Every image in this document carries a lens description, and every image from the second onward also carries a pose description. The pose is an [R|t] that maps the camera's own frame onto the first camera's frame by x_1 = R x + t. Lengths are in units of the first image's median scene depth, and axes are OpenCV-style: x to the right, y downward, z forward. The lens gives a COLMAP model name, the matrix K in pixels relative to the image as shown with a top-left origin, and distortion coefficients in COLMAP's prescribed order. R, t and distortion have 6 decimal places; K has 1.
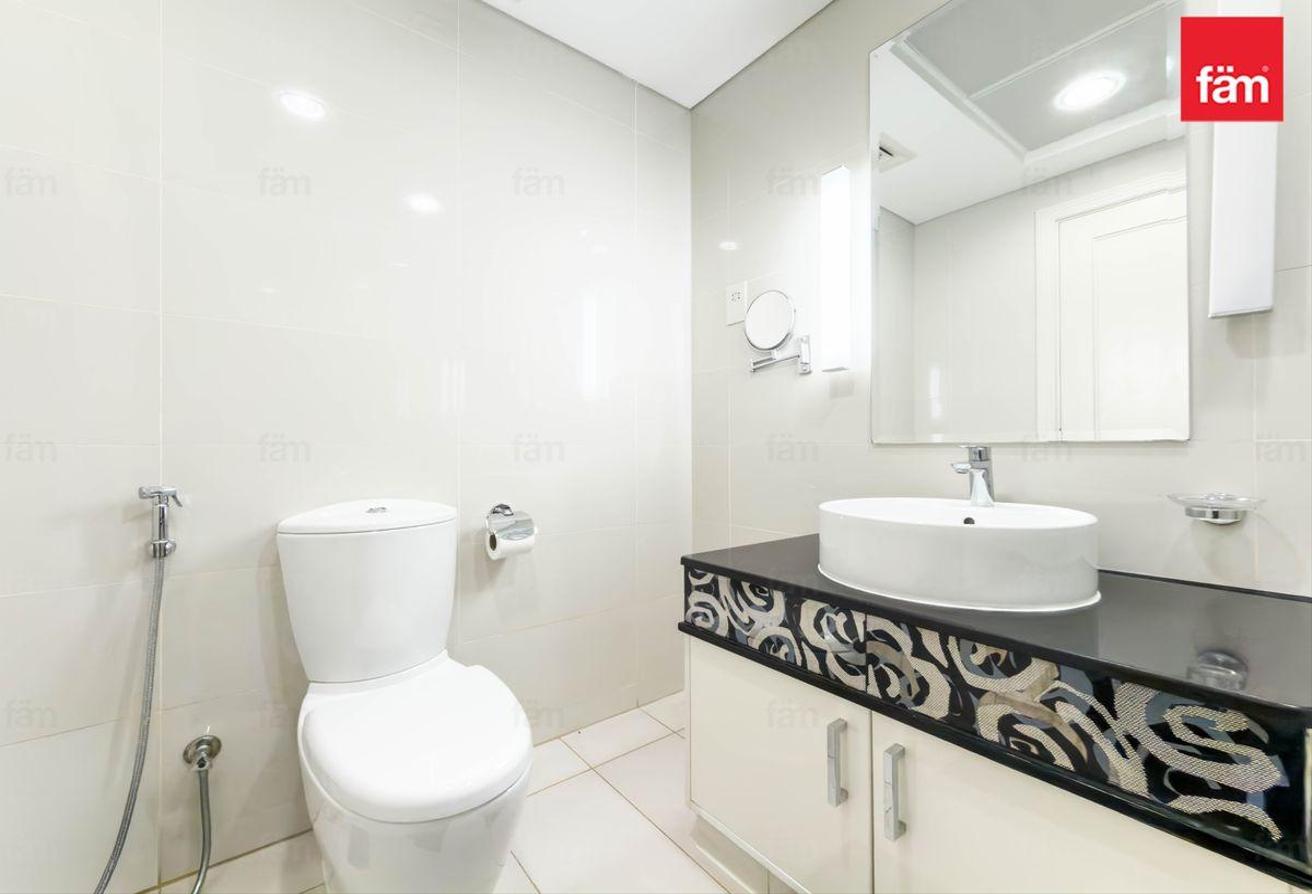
lens RADIAL K [[537.2, 0, 656.0], [0, 537.2, 447.0], [0, 0, 1]] dist [0.002085, -0.000074]
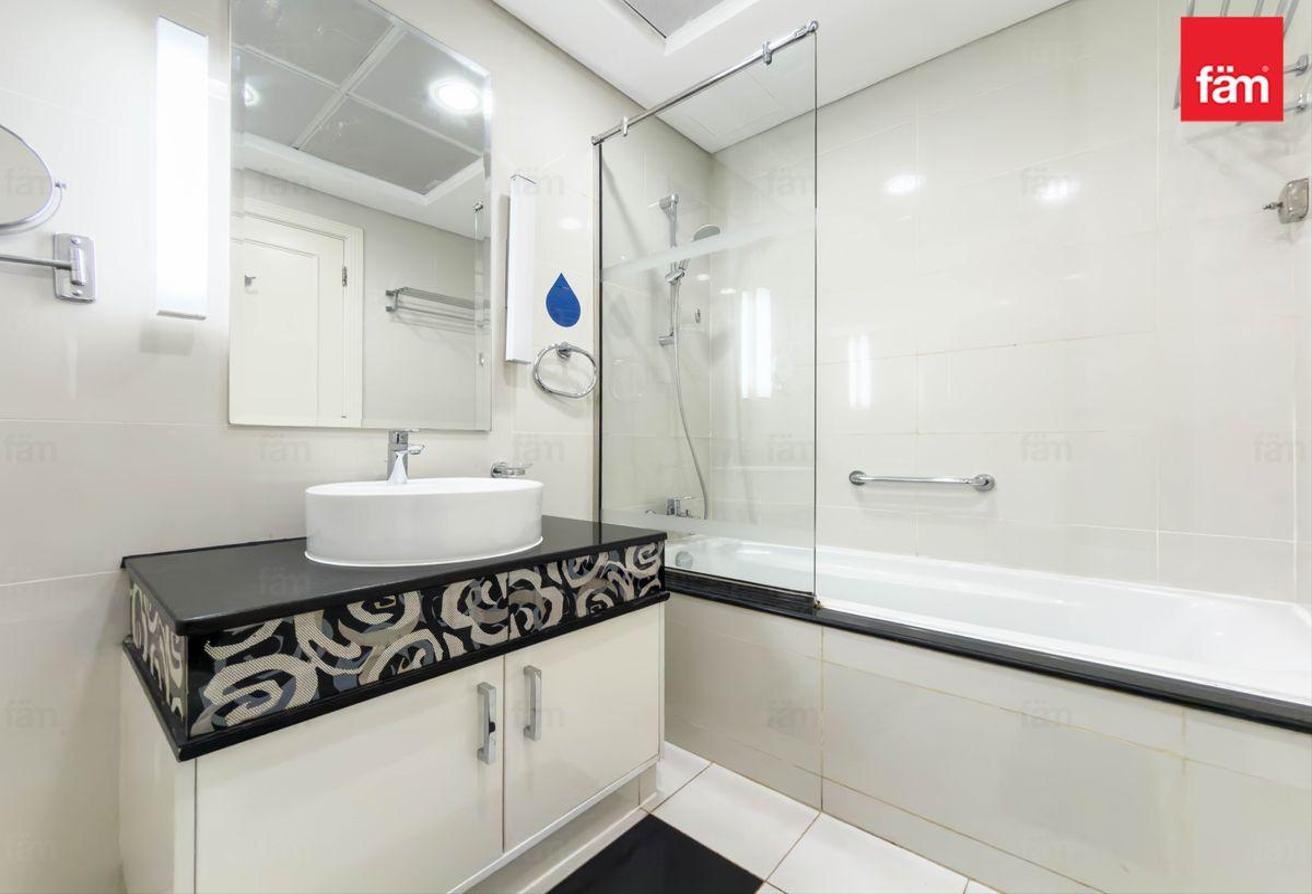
lens RADIAL K [[537.2, 0, 656.0], [0, 537.2, 447.0], [0, 0, 1]] dist [0.002085, -0.000074]
pose [[-0.197187, 0.003592, 0.980359, -0.748969], [-0.003156, 0.999986, -0.004298, 0.043602], [-0.980361, -0.003941, -0.197173, 0.857670]]
